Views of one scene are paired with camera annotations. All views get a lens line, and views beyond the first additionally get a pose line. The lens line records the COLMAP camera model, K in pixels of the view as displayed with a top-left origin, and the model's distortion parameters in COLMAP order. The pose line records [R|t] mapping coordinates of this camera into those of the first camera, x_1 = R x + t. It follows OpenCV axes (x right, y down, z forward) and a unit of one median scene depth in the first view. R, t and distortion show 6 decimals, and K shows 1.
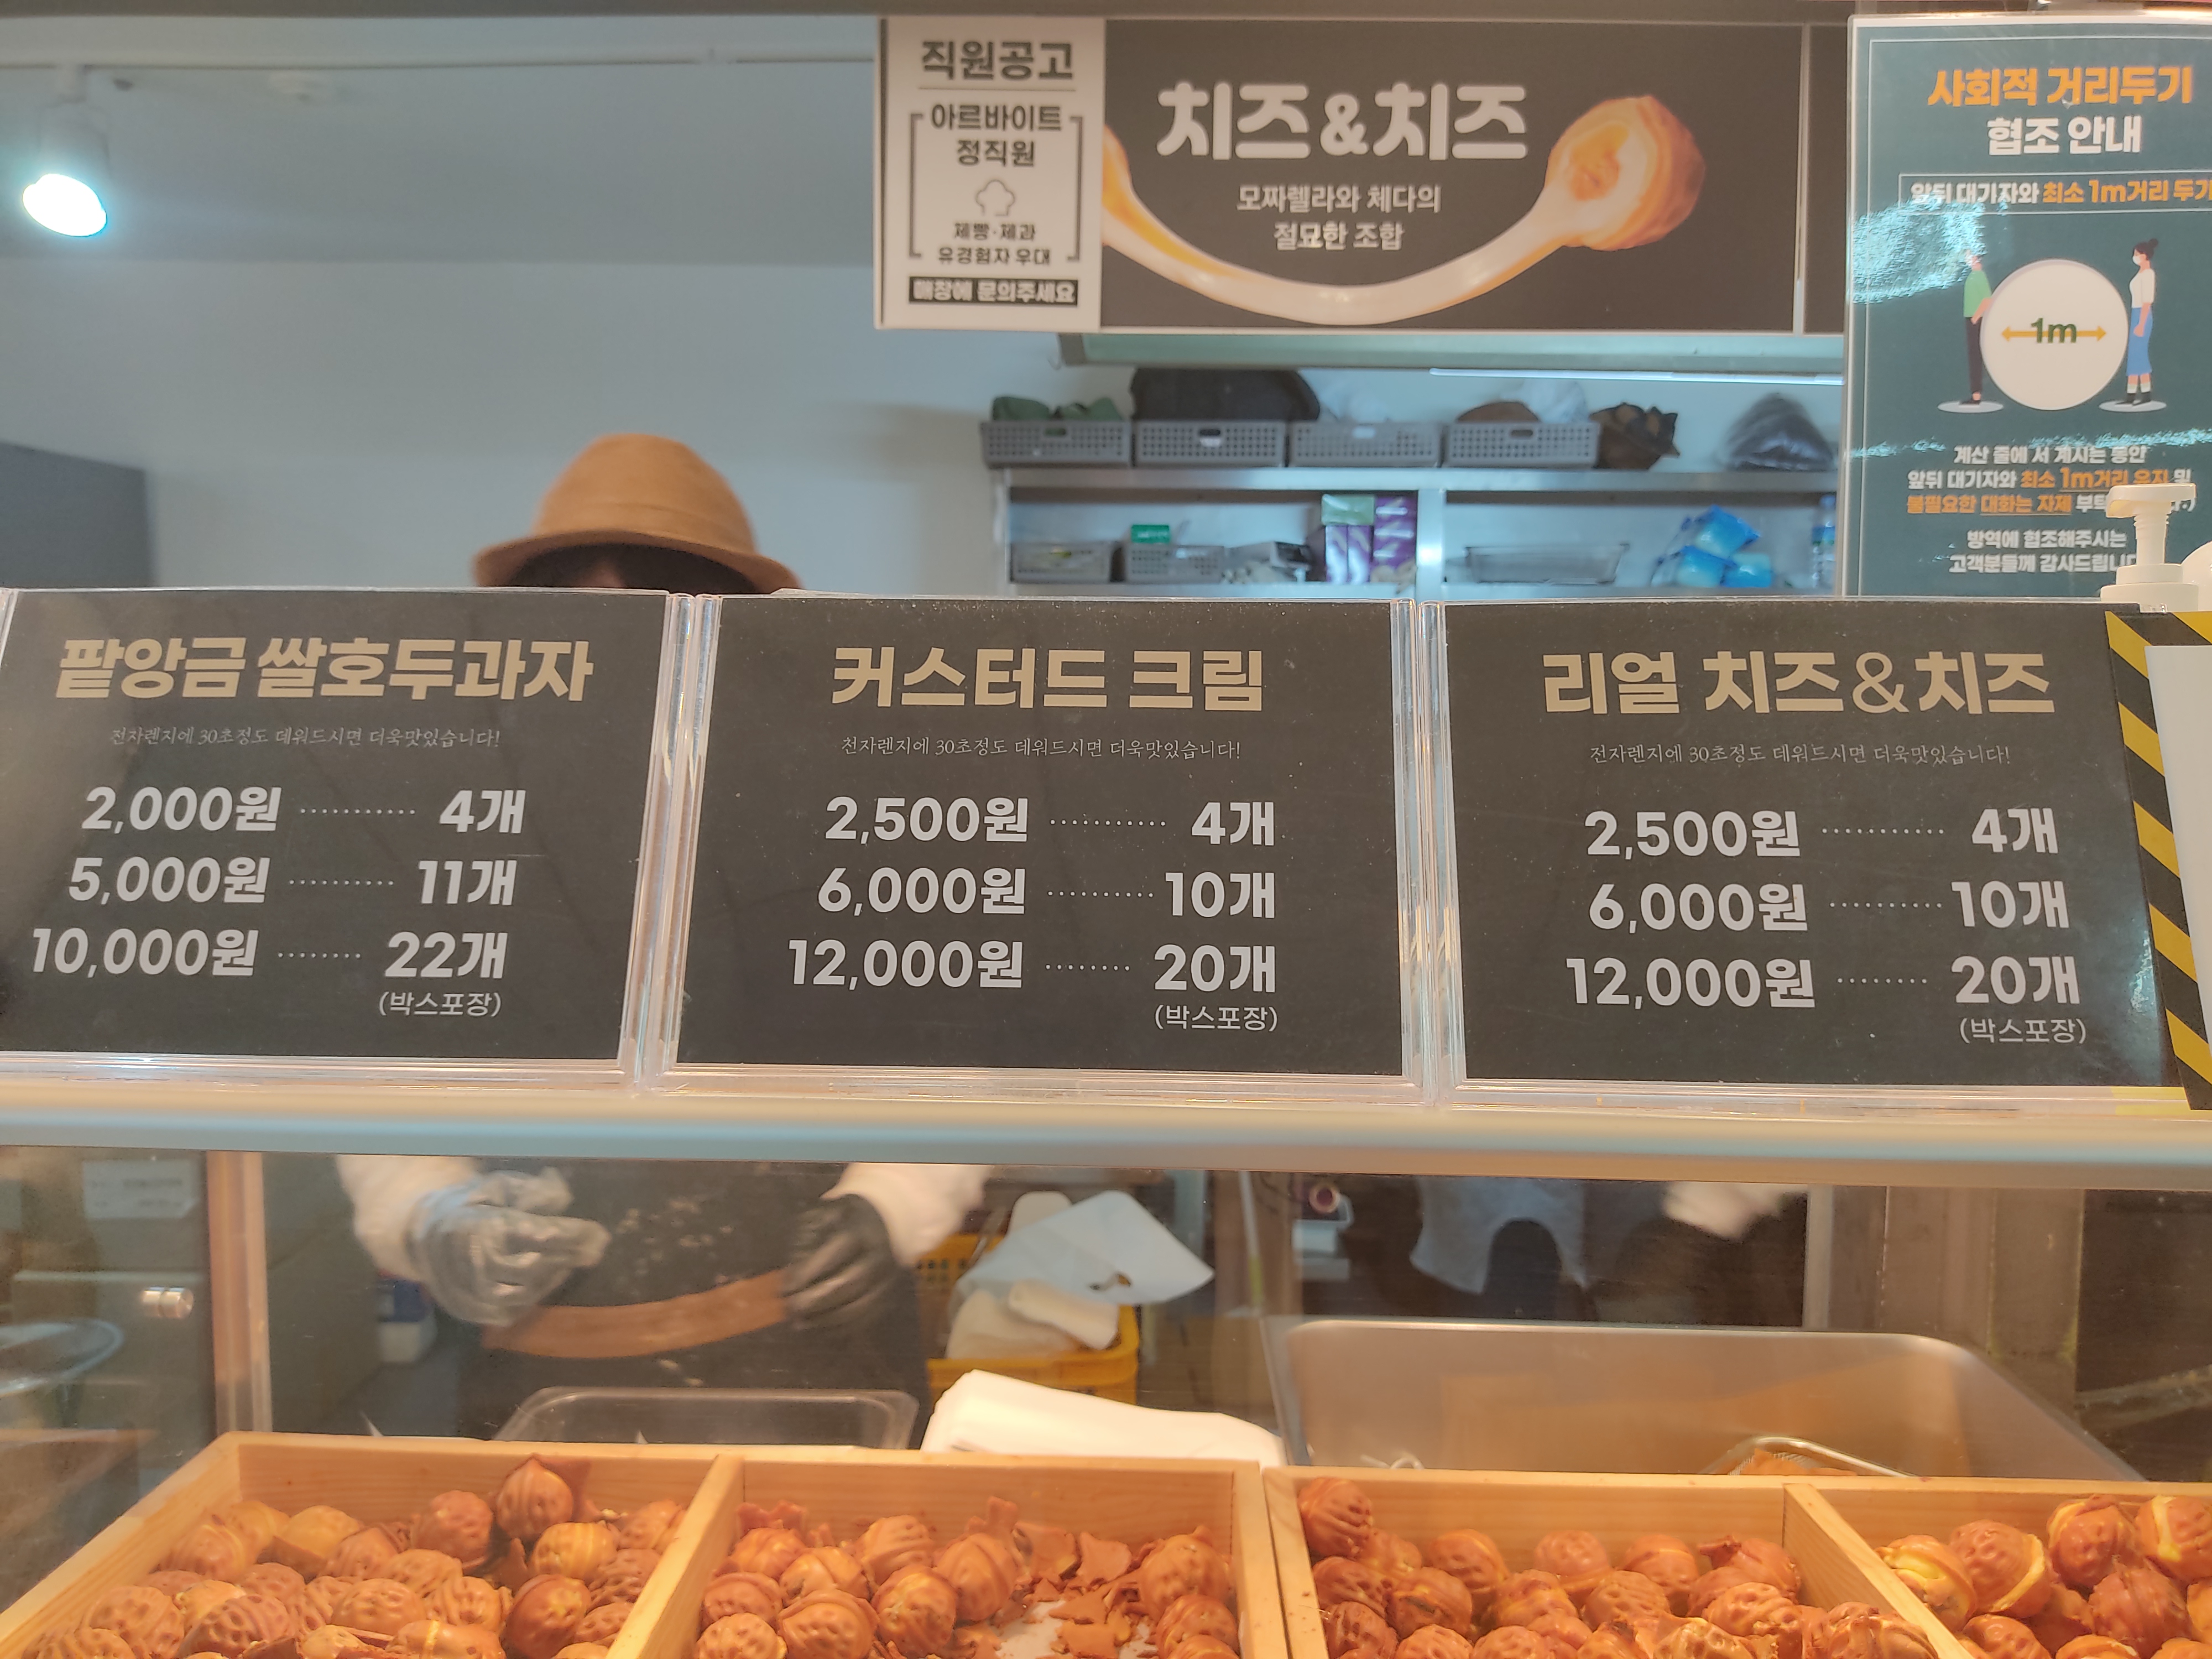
lens RADIAL K [[1656.5, 0, 1146.6], [0, 1656.5, 853.5], [0, 0, 1]] dist [-0.008113, -0.004945]
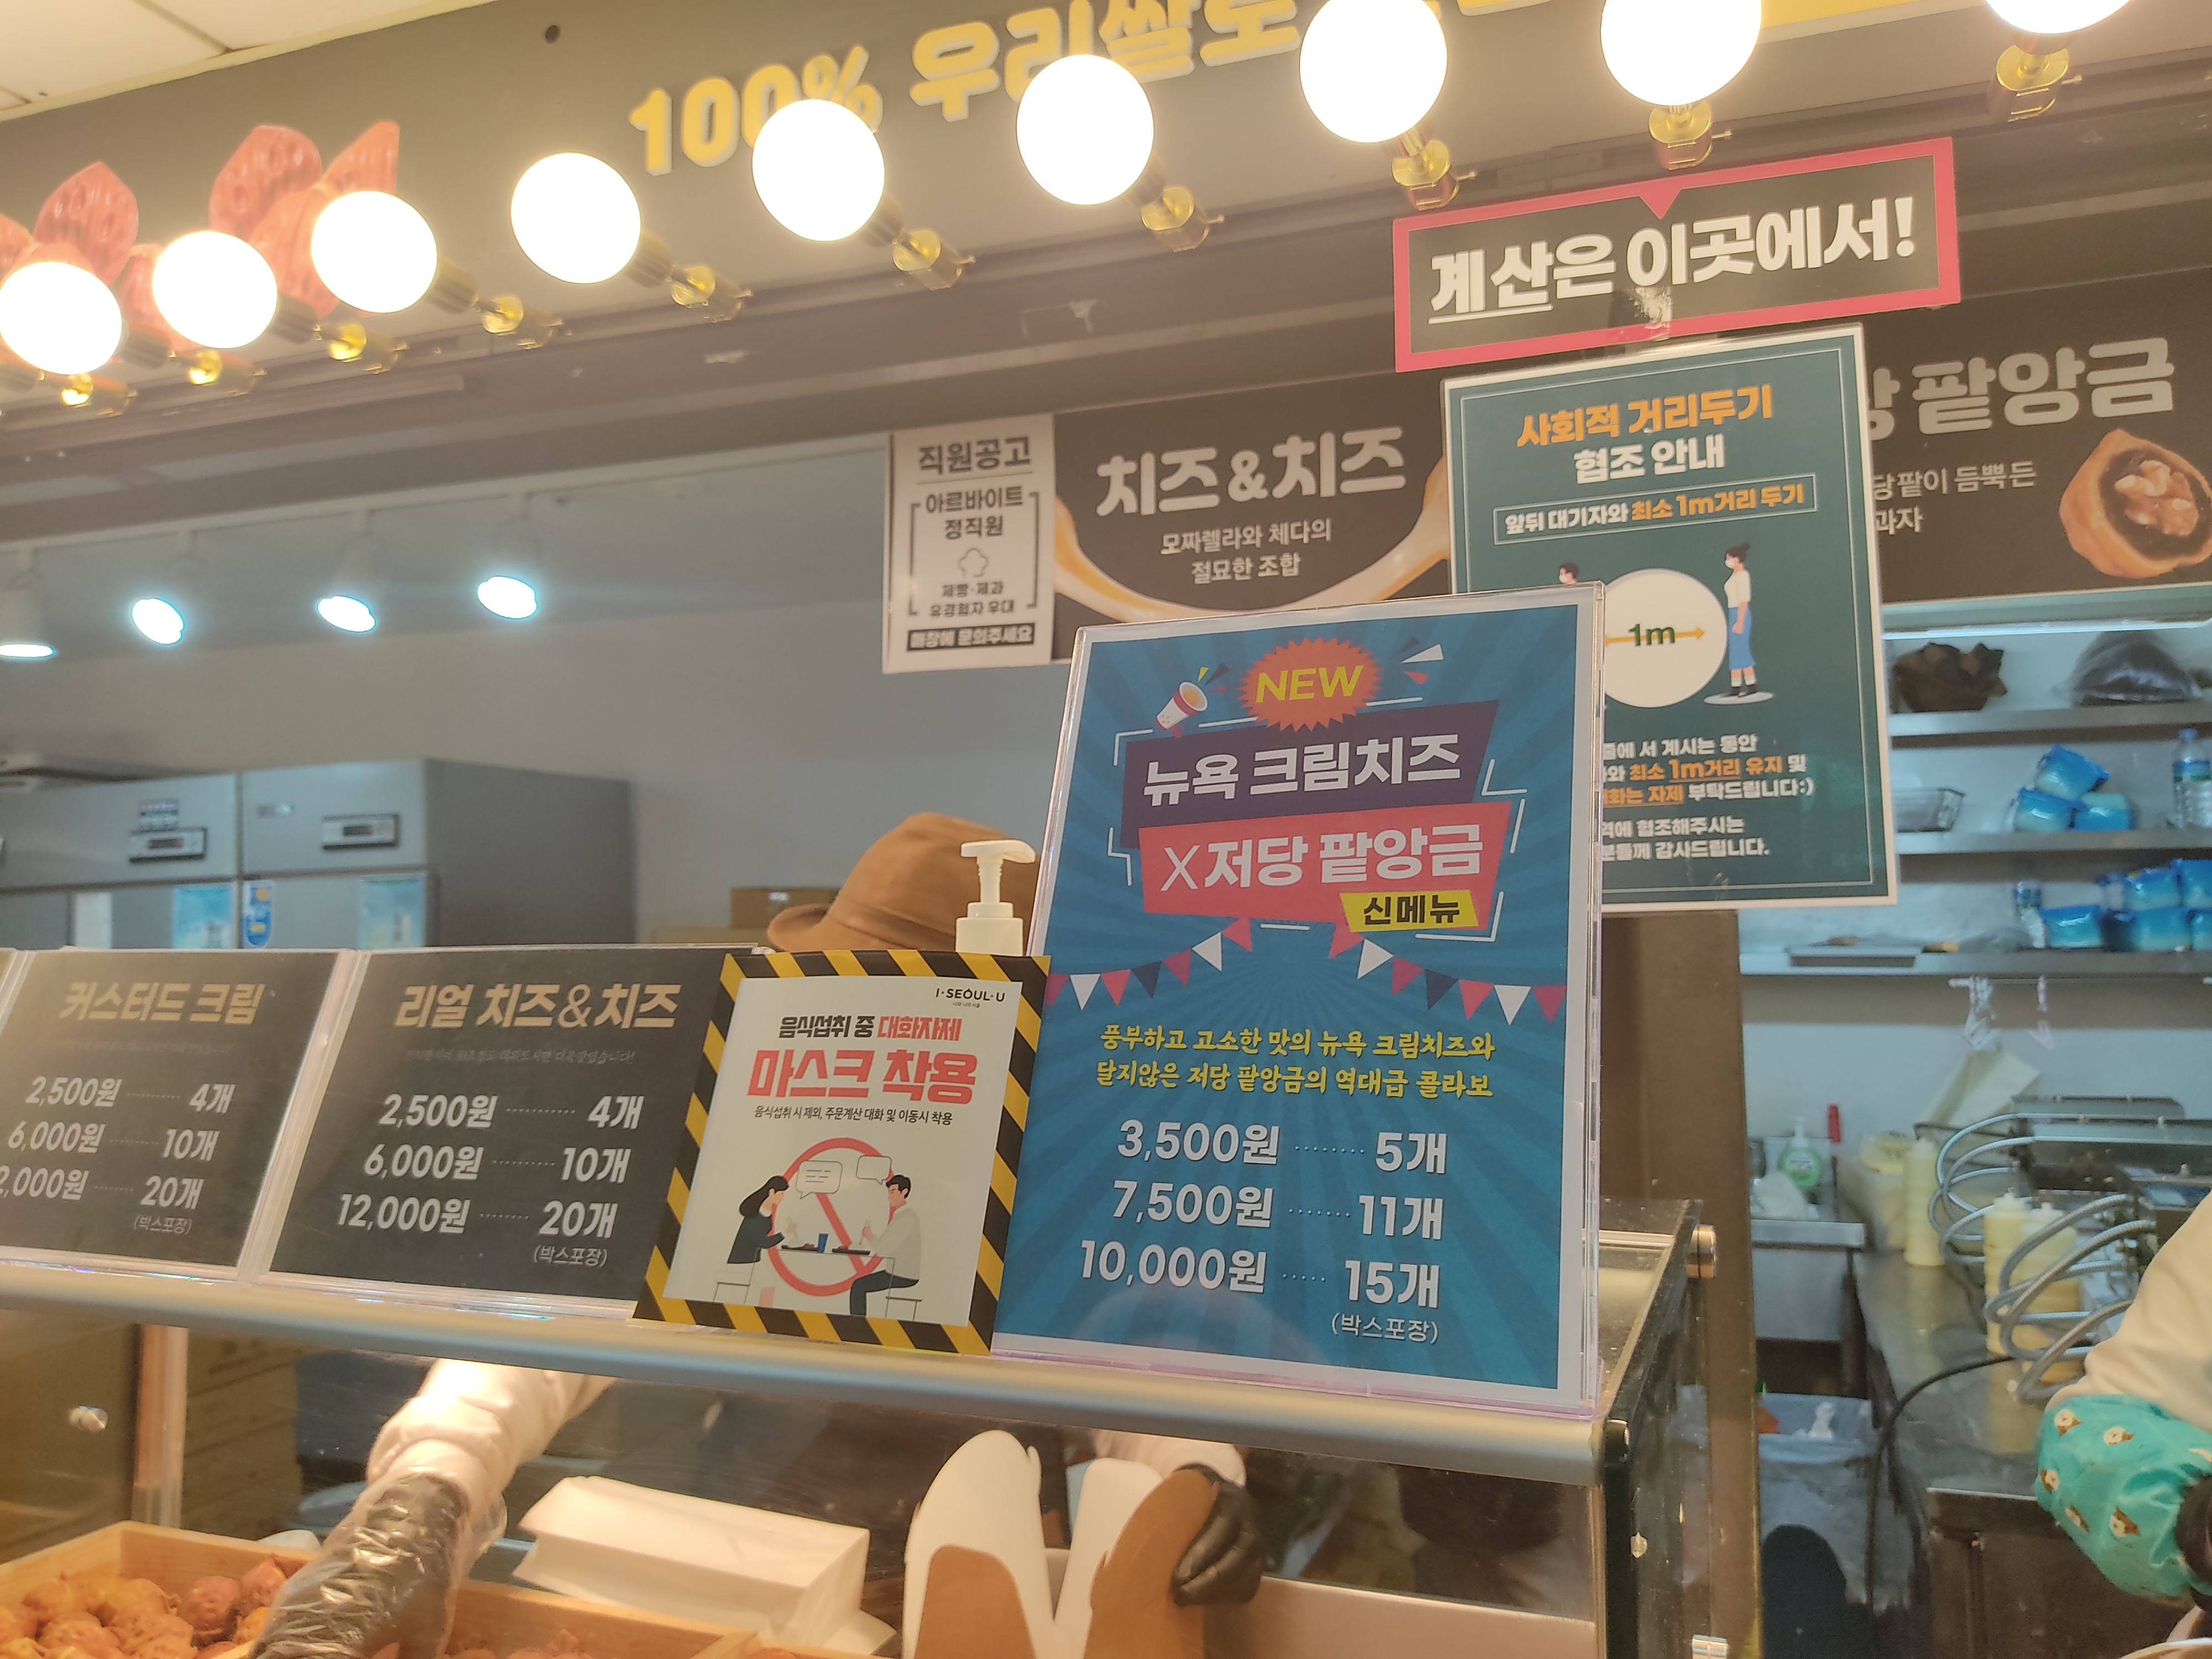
lens RADIAL K [[1656.5, 0, 1150.1], [0, 1656.5, 832.1], [0, 0, 1]] dist [-0.008113, -0.004945]
pose [[0.942764, -0.033312, -0.331794, 0.590489], [-0.020876, 0.987150, -0.158427, -0.015389], [0.332808, 0.156286, 0.929954, -0.078824]]
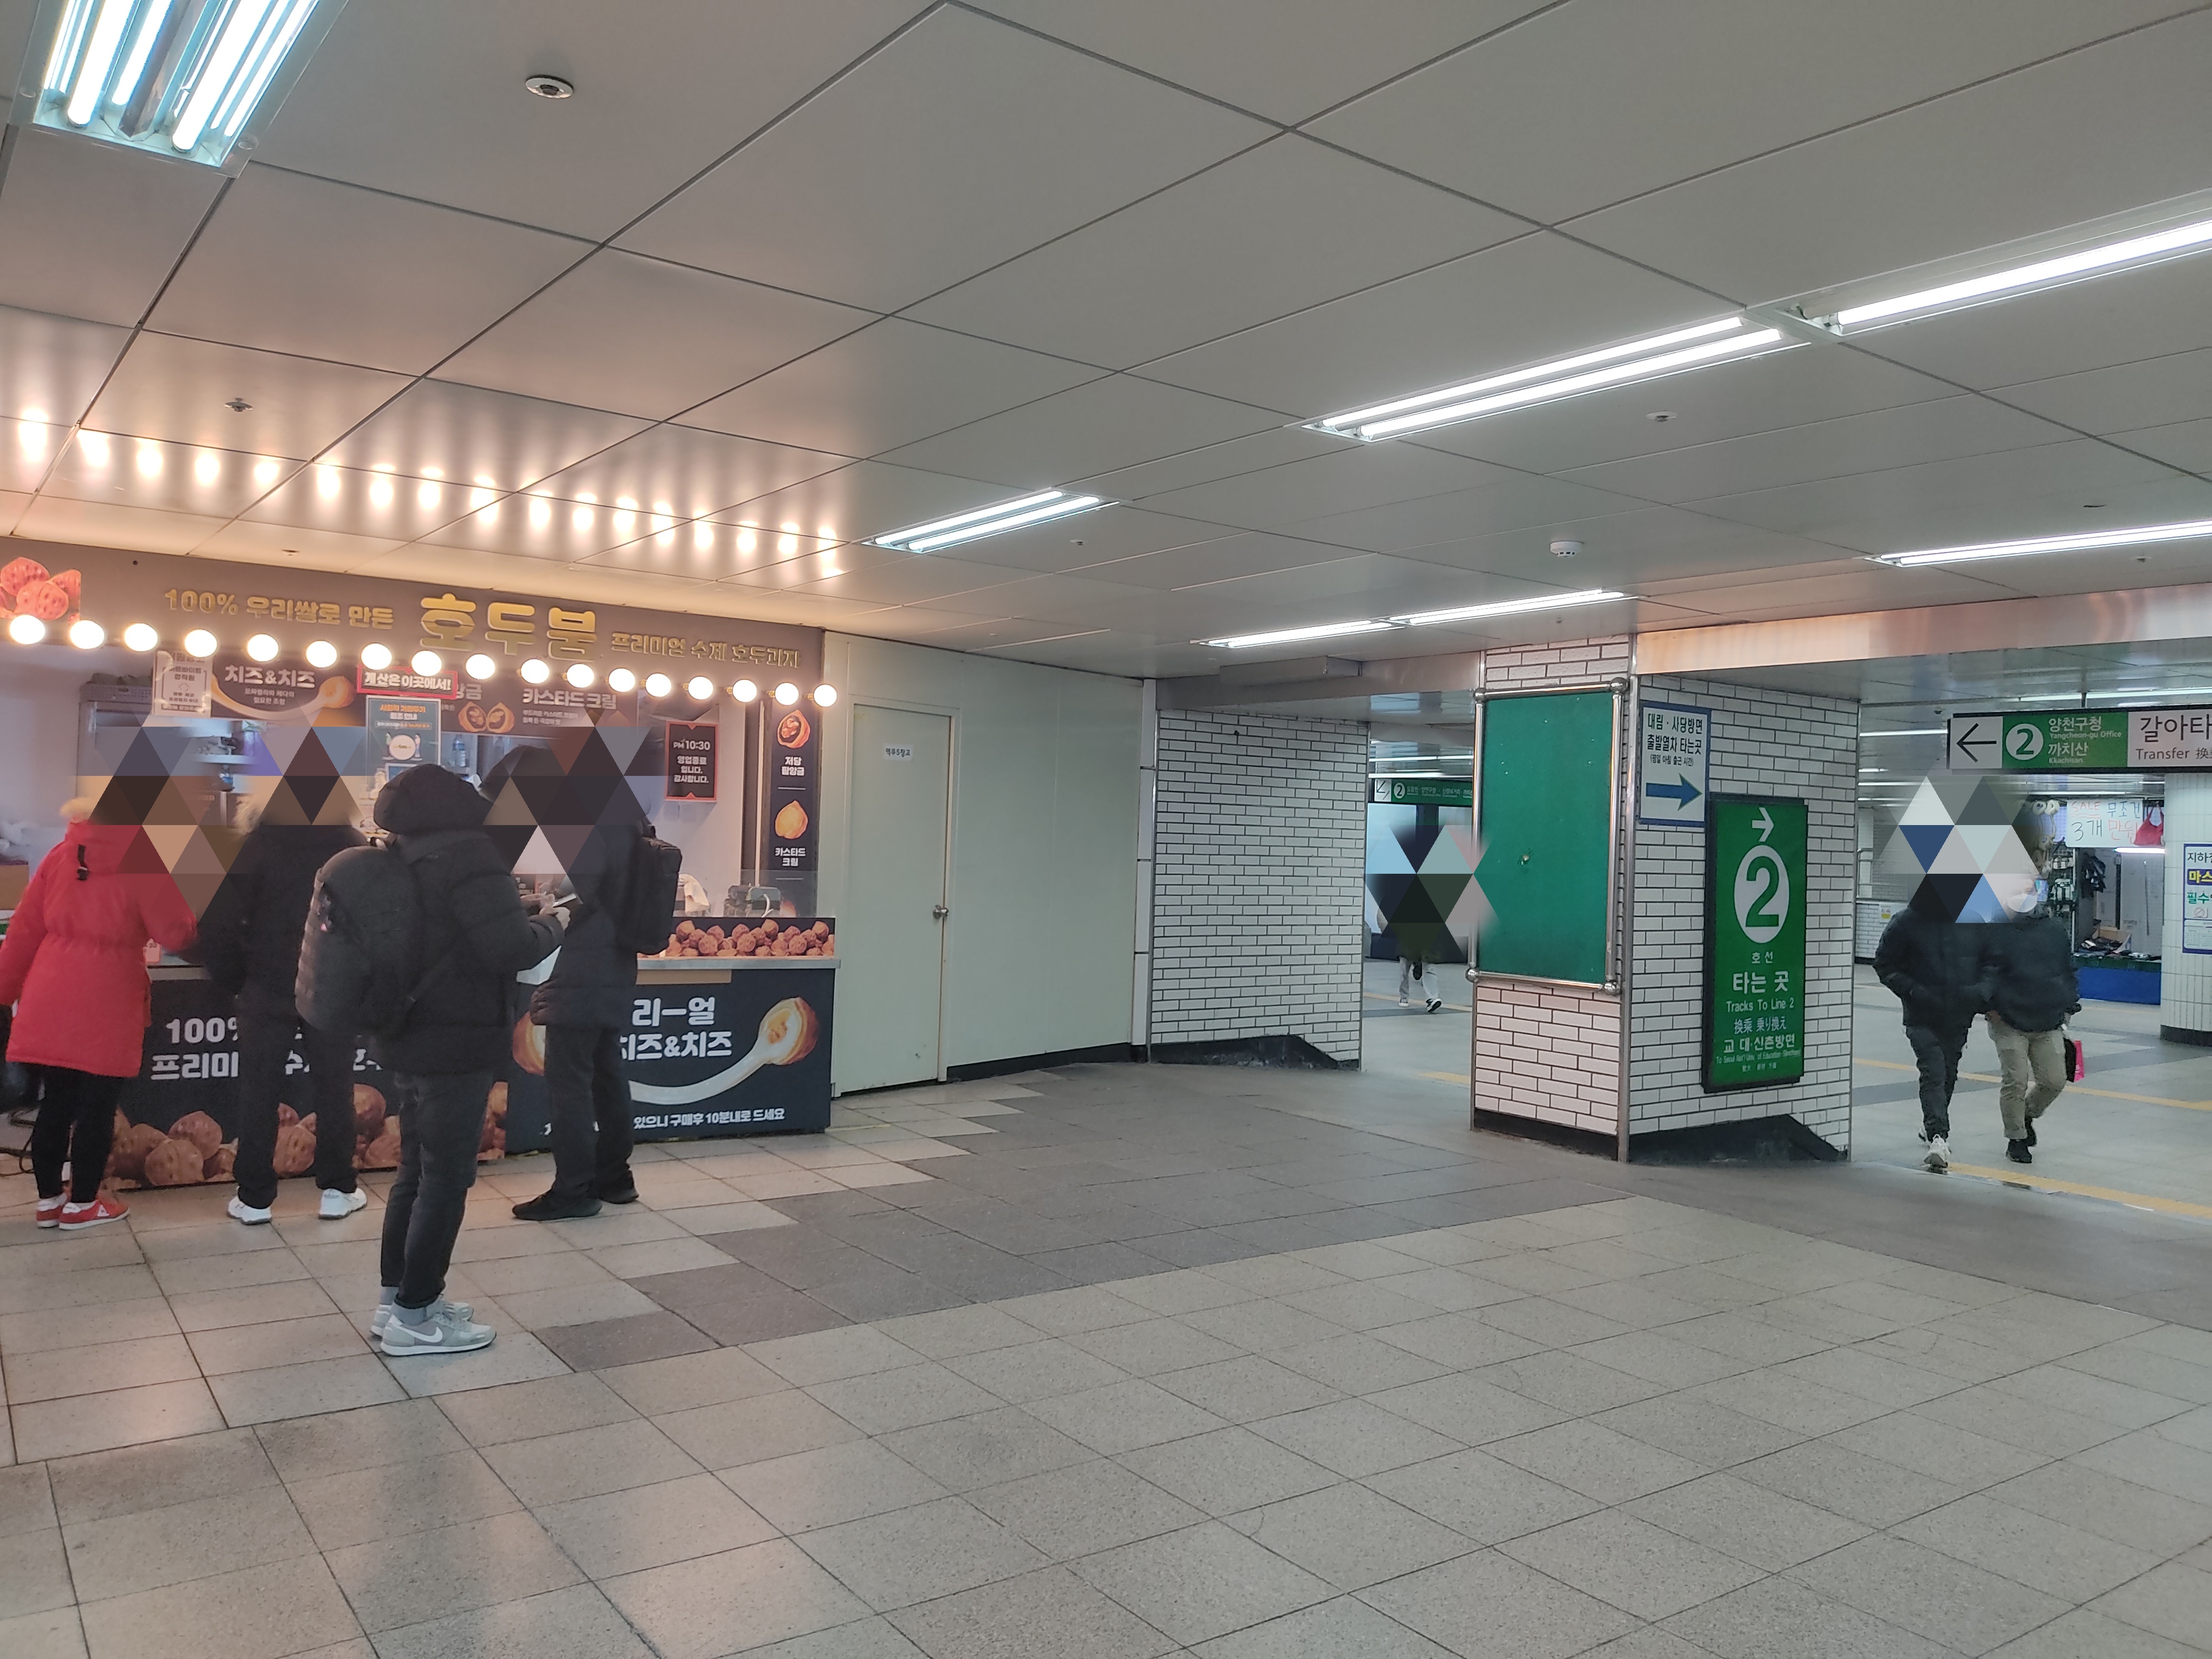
lens RADIAL K [[1656.5, 0, 1109.0], [0, 1656.5, 831.4], [0, 0, 1]] dist [-0.008113, -0.004945]
pose [[0.801945, 0.019677, 0.597073, -1.013987], [0.027583, 0.997172, -0.069909, 0.501961], [-0.596760, 0.072532, 0.799135, -5.473325]]
